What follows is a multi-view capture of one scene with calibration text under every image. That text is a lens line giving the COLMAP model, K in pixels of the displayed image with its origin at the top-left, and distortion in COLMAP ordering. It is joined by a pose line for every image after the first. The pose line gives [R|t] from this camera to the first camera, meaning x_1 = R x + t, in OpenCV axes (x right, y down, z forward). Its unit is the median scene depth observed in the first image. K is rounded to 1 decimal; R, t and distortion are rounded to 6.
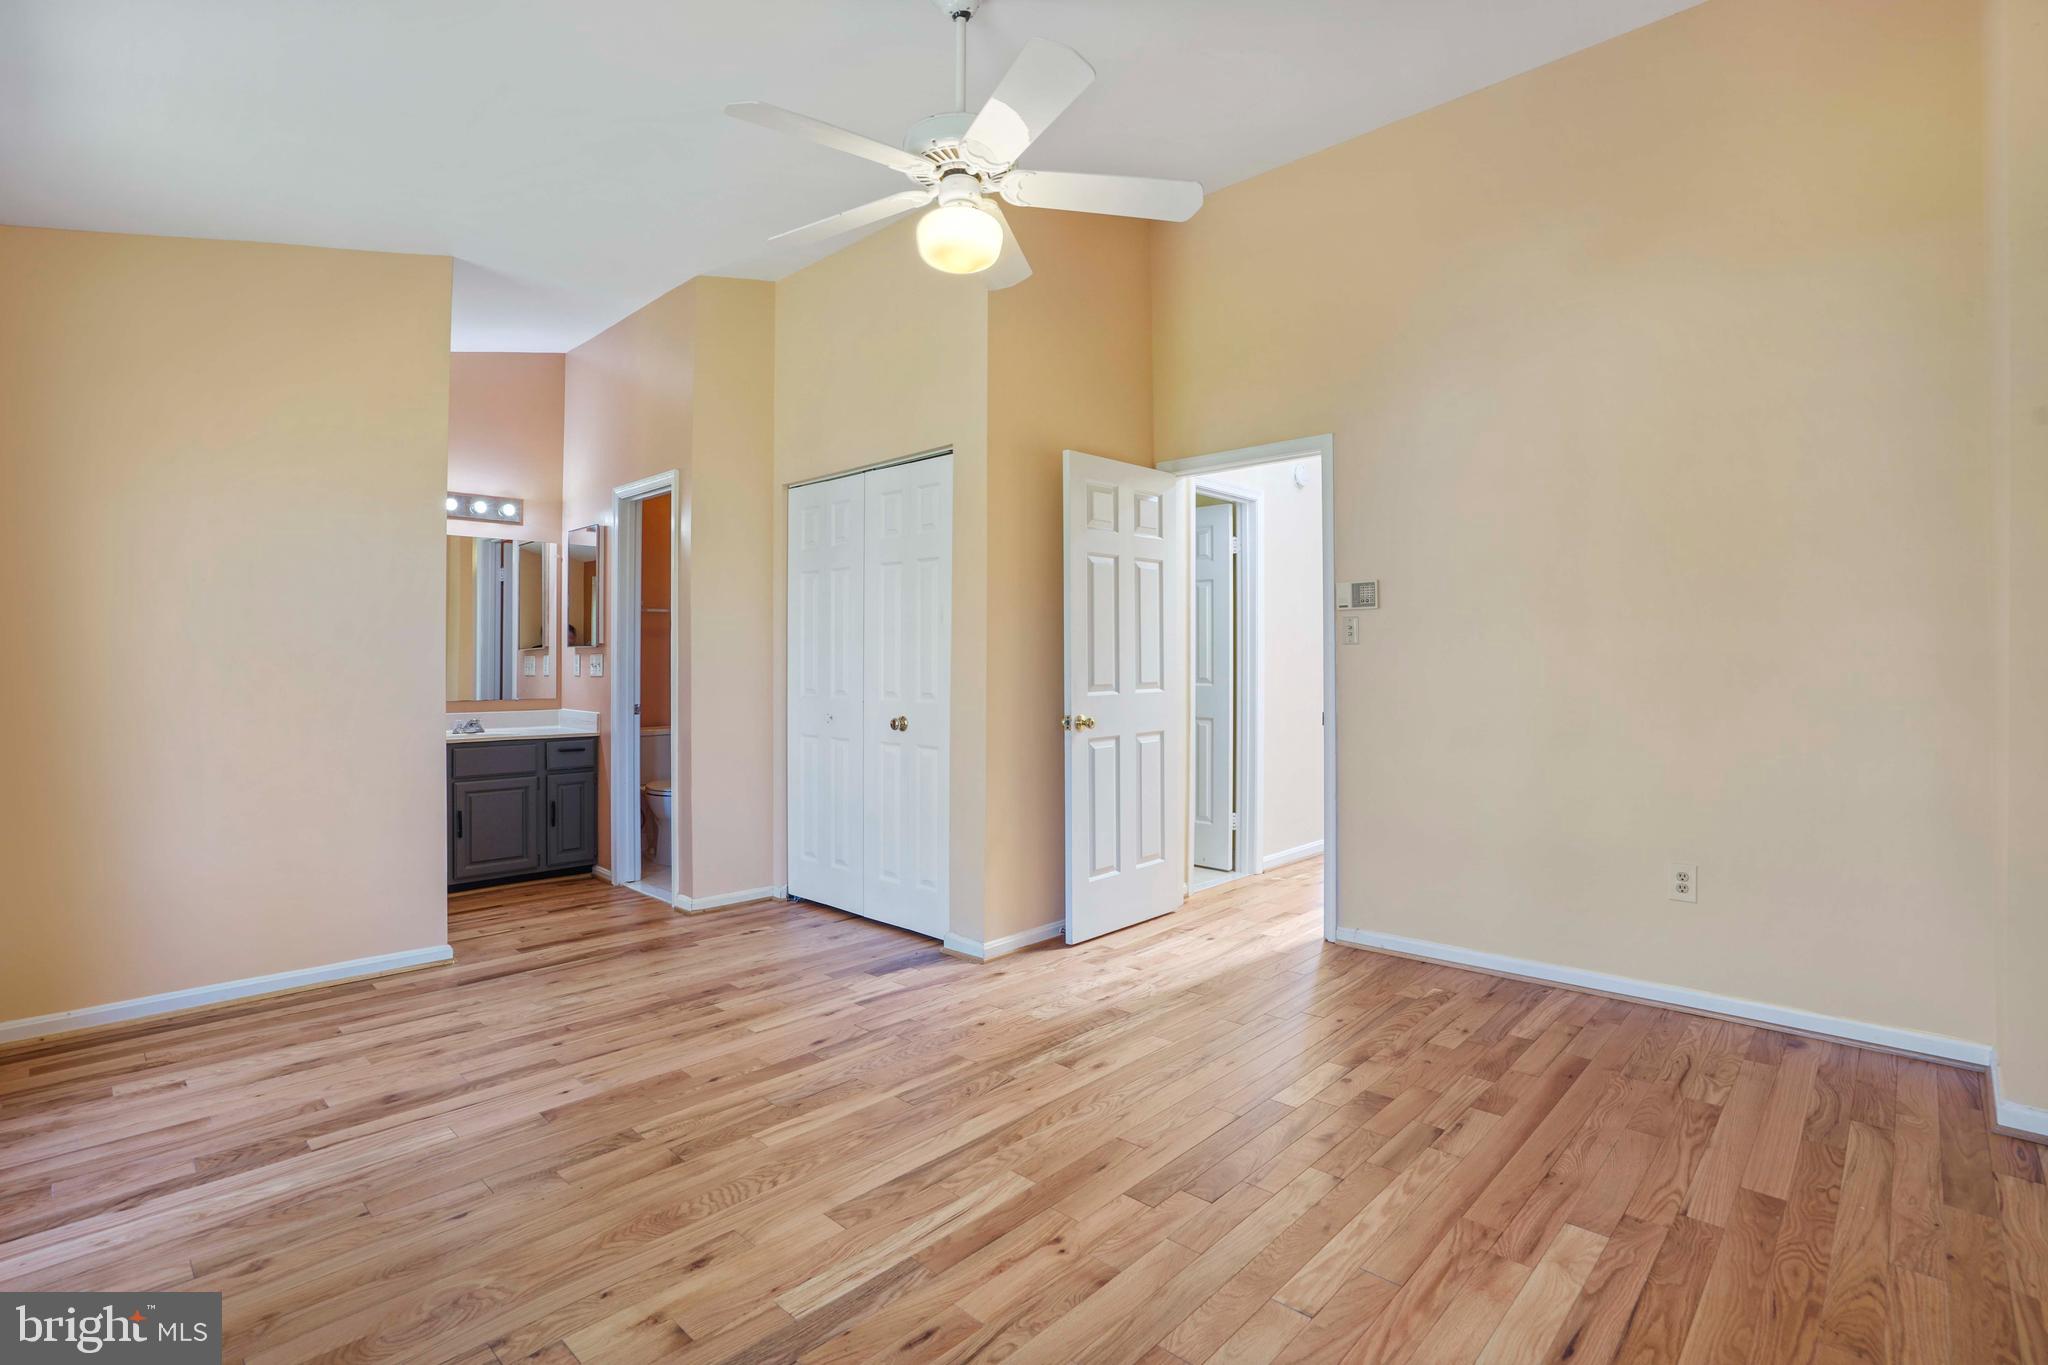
lens RADIAL K [[967.8, 0, 1014.7], [0, 967.8, 650.3], [0, 0, 1]] dist [-0.052360, 0.014437]
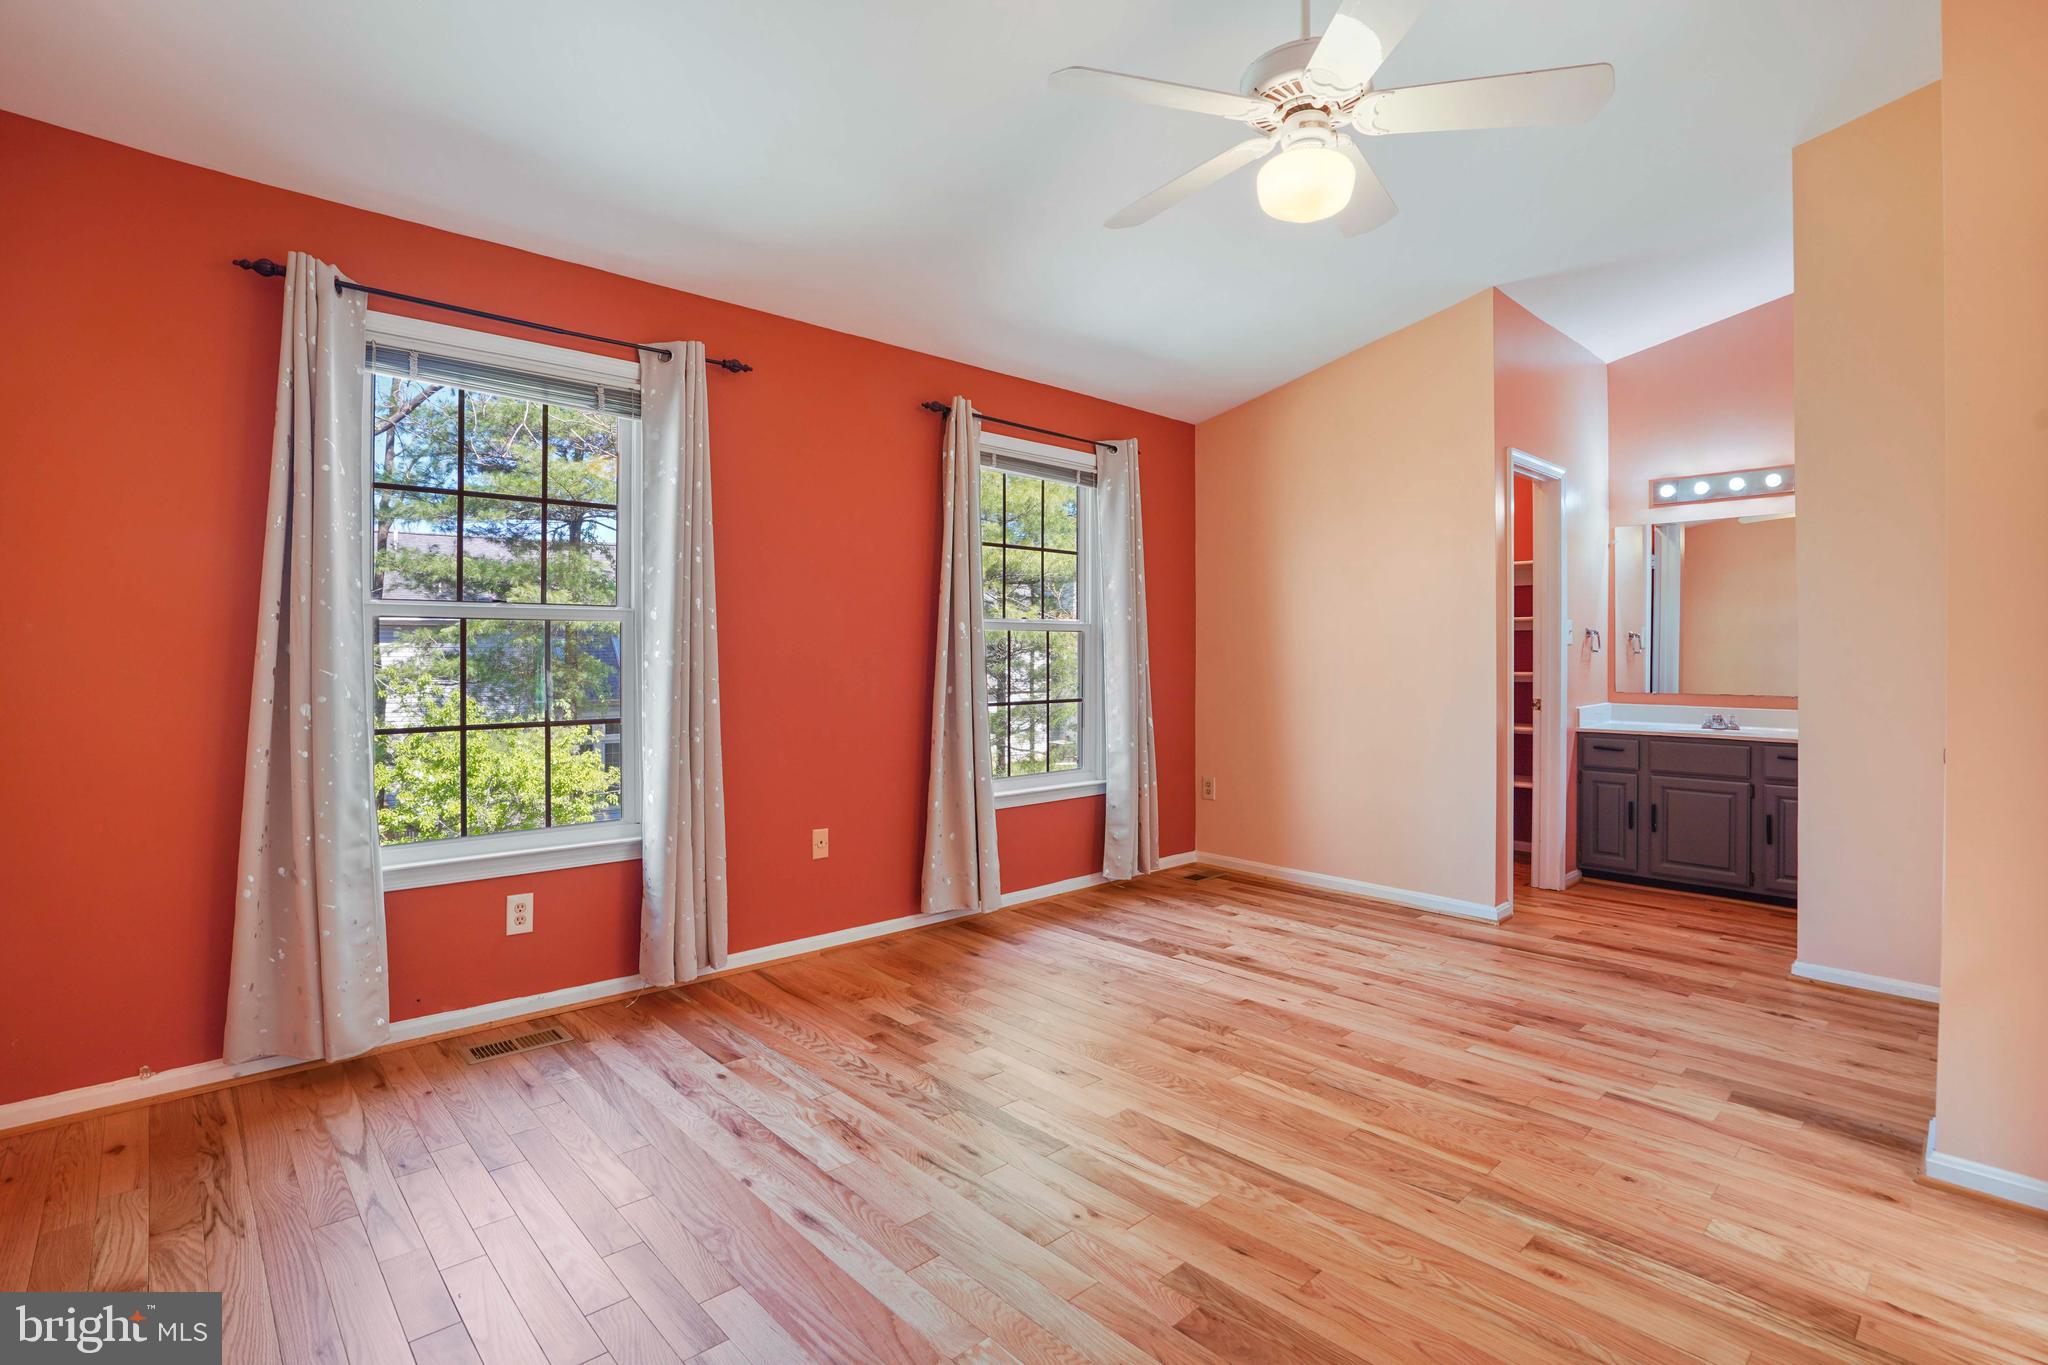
lens RADIAL K [[967.8, 0, 997.5], [0, 967.8, 652.7], [0, 0, 1]] dist [-0.052360, 0.014437]
pose [[-0.068553, 0.000158, -0.997647, 0.700798], [0.010367, 0.999946, -0.000554, 0.009187], [0.997594, -0.010381, -0.068551, 0.633413]]
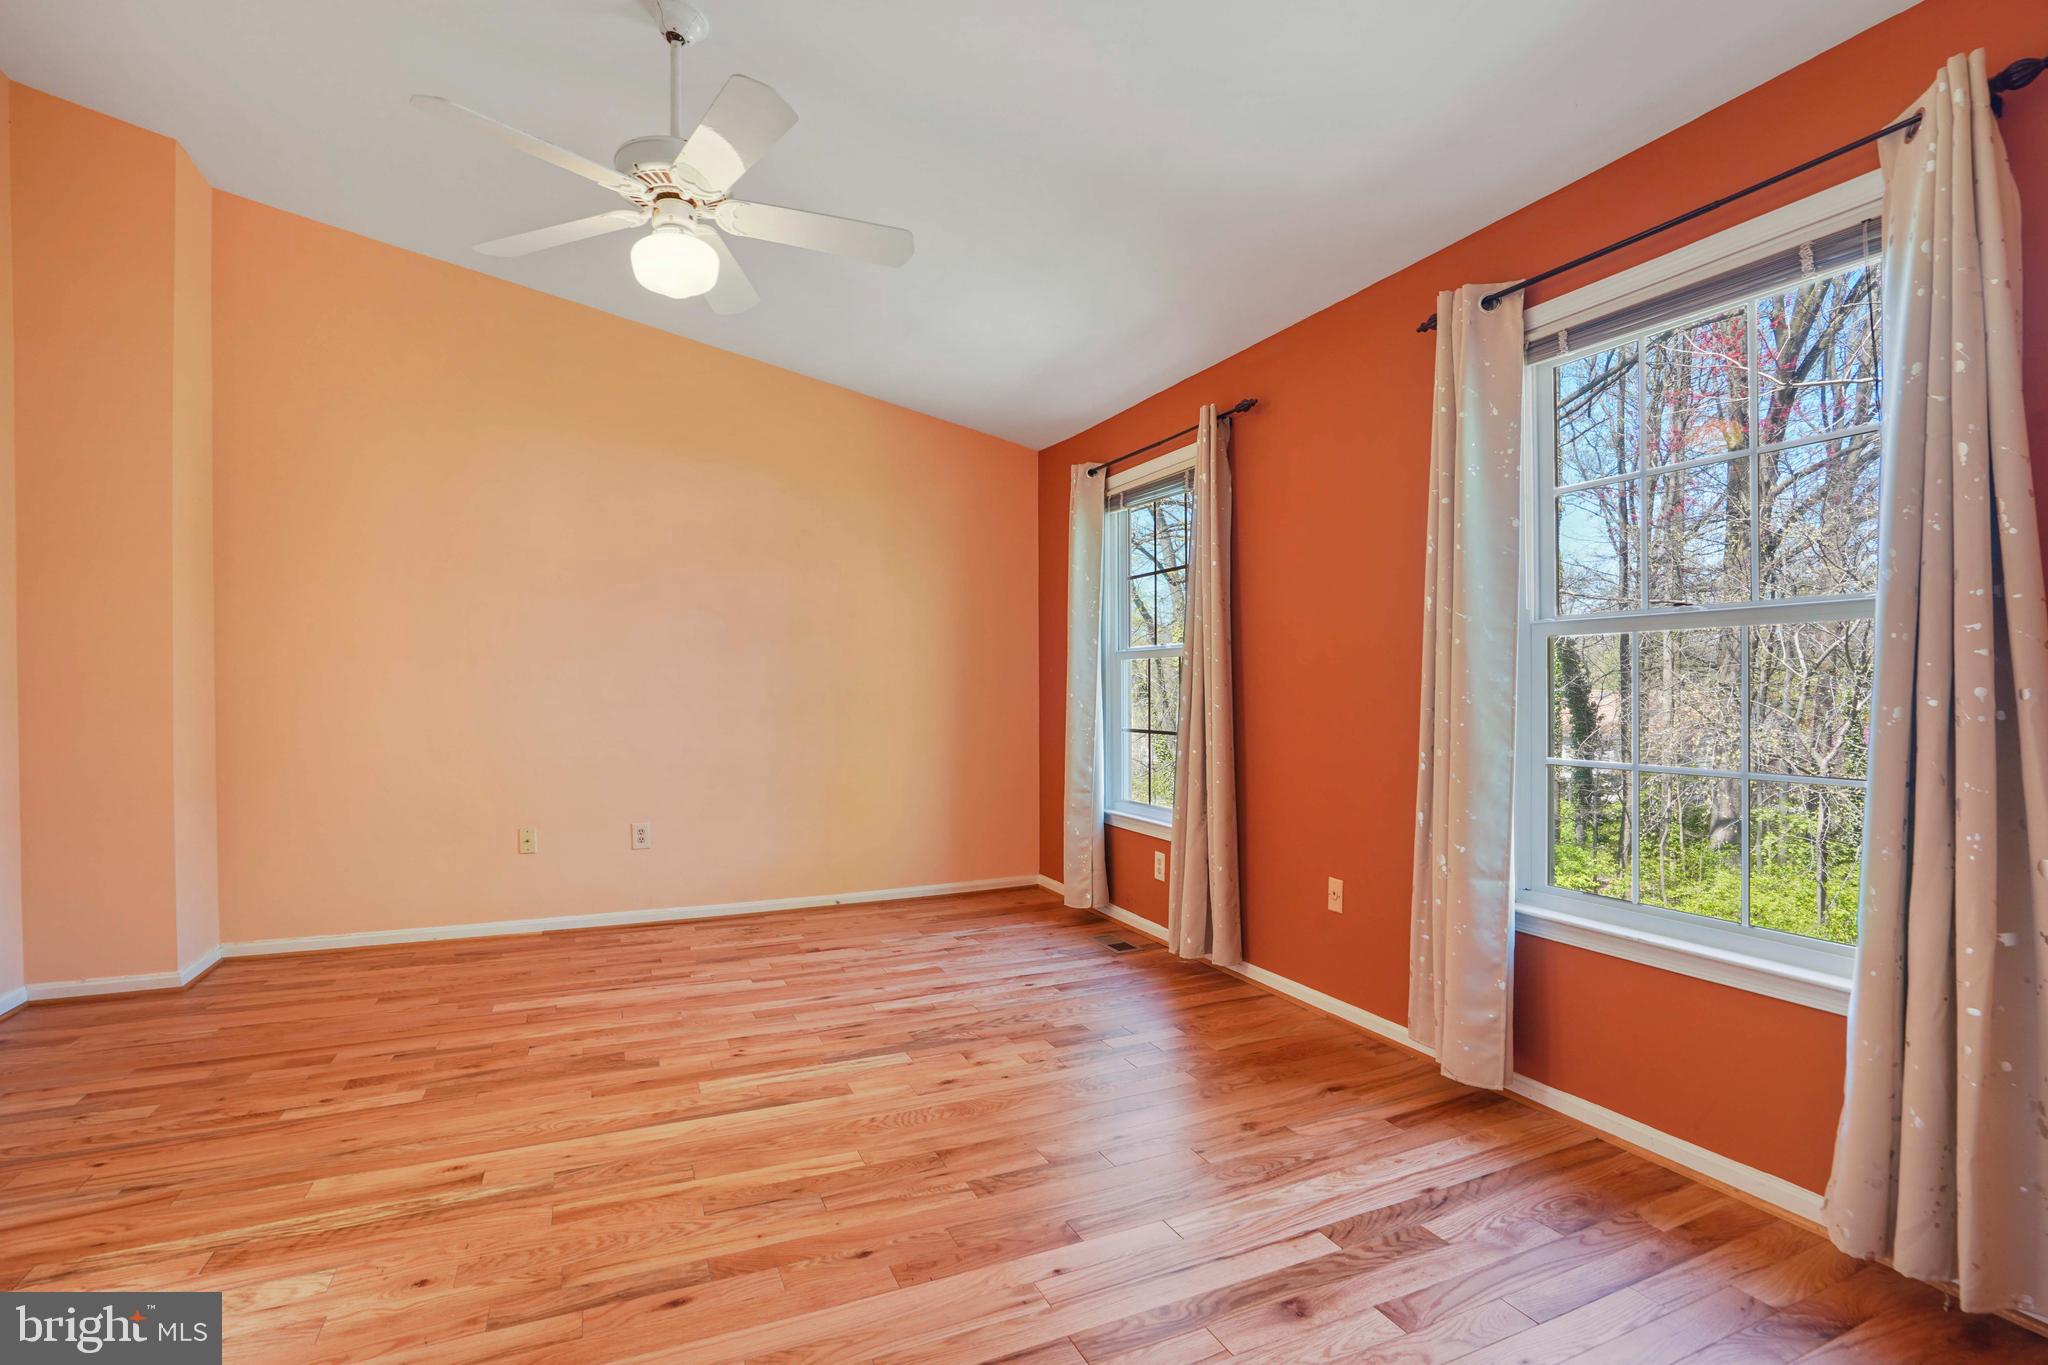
lens RADIAL K [[967.8, 0, 1030.0], [0, 967.8, 695.0], [0, 0, 1]] dist [-0.052360, 0.014437]
pose [[-0.928832, 0.005414, 0.370462, -0.638620], [0.004637, 0.999985, -0.002987, 0.027343], [-0.370473, -0.001057, -0.928843, 1.479138]]
